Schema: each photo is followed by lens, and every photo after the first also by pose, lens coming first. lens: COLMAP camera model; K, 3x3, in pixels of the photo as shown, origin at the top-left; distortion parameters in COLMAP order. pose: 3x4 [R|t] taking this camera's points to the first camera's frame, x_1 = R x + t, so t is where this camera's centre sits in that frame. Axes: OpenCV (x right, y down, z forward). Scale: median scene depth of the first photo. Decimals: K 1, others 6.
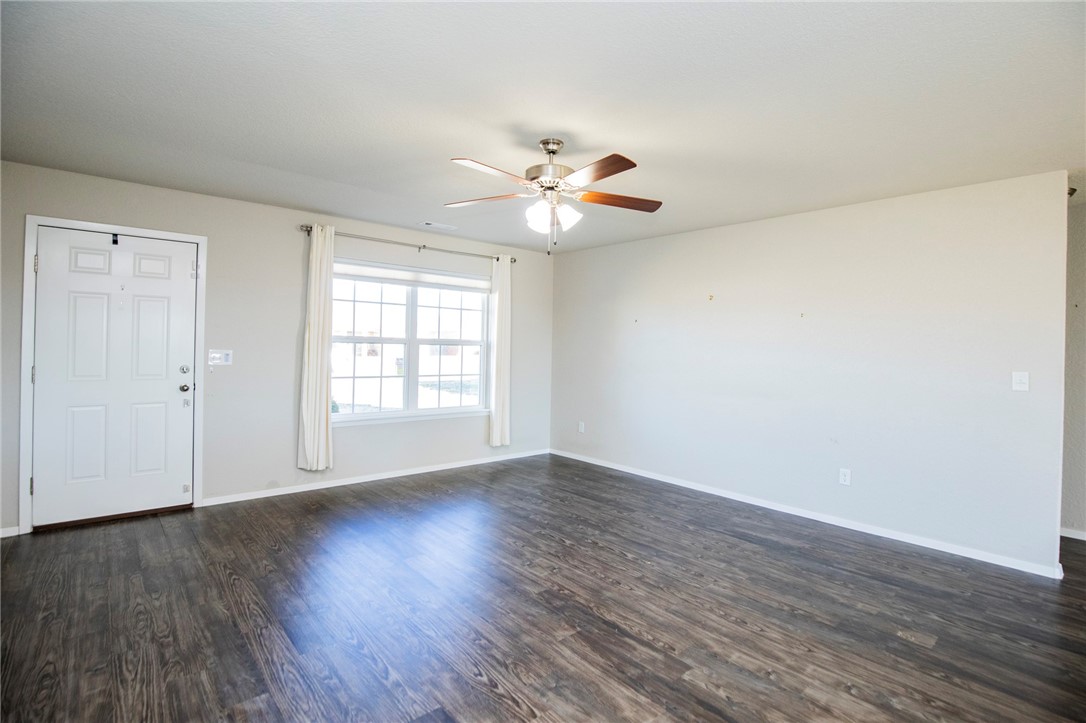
lens RADIAL K [[522.2, 0, 546.3], [0, 522.2, 351.7], [0, 0, 1]] dist [-0.023638, 0.002498]
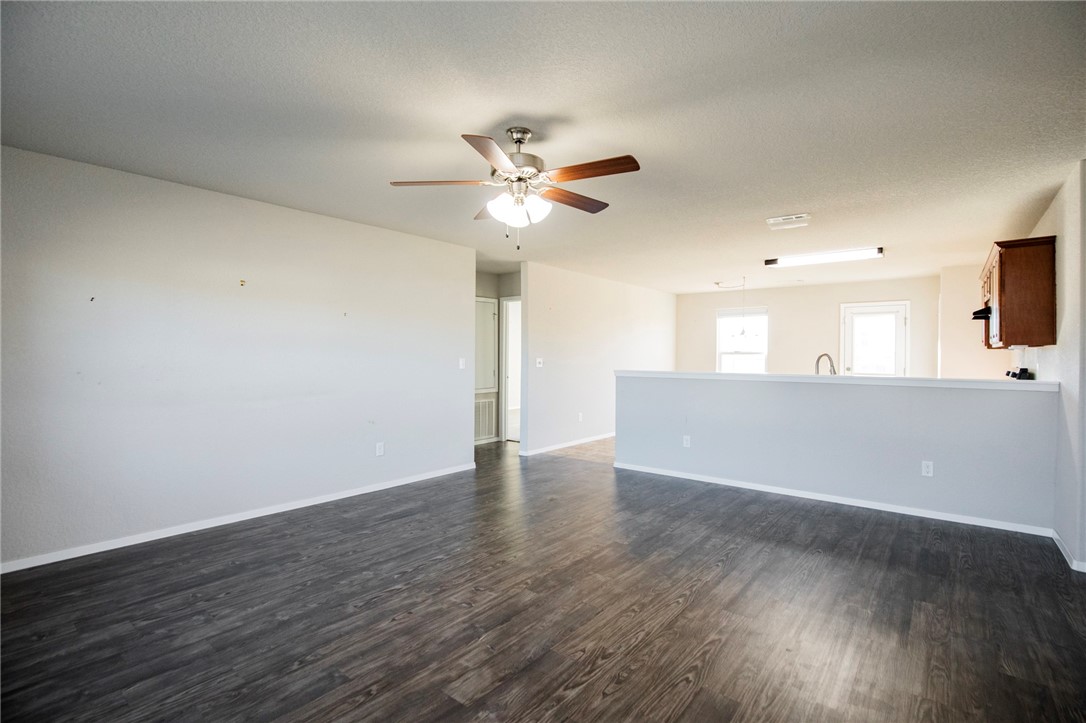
lens RADIAL K [[497.1, 0, 564.9], [0, 497.1, 365.8], [0, 0, 1]] dist [-0.022811, -0.000480]
pose [[-0.186801, -0.042192, 0.981491, -0.827152], [-0.000293, 0.999080, 0.042892, -0.011109], [-0.982398, 0.007725, -0.186641, 0.985102]]
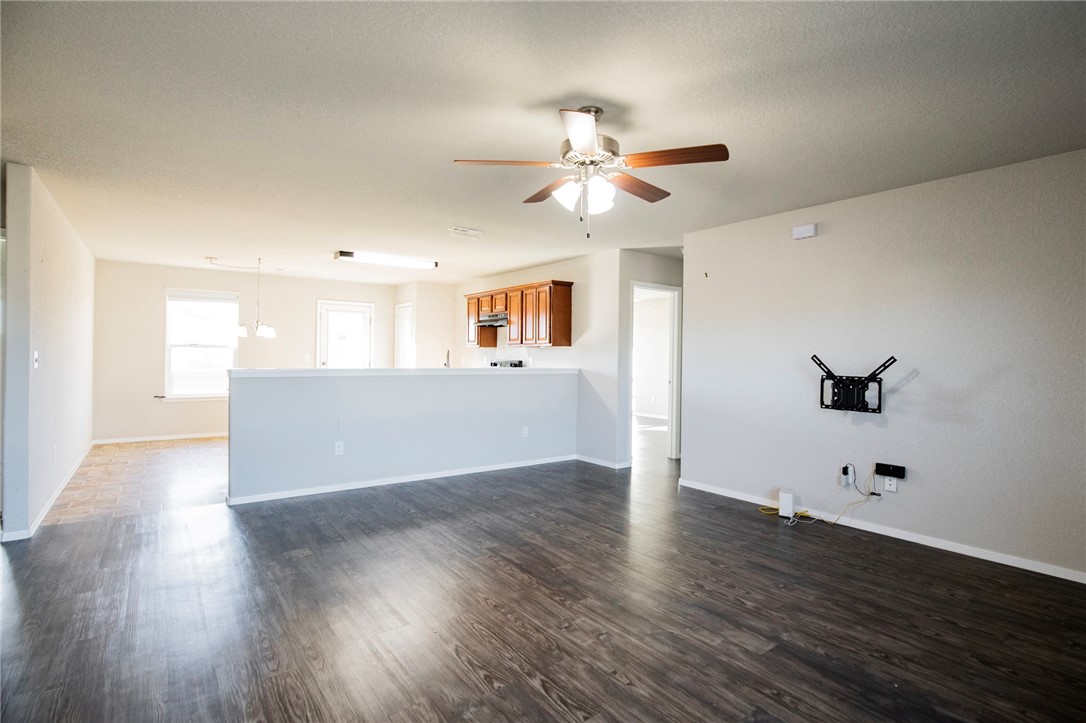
lens RADIAL K [[522.2, 0, 534.5], [0, 522.2, 365.4], [0, 0, 1]] dist [-0.023638, 0.002498]
pose [[-0.994280, -0.035312, 0.100795, -0.000837], [-0.032491, 0.999037, 0.029497, 0.007148], [-0.101739, 0.026053, -0.994470, 1.721595]]
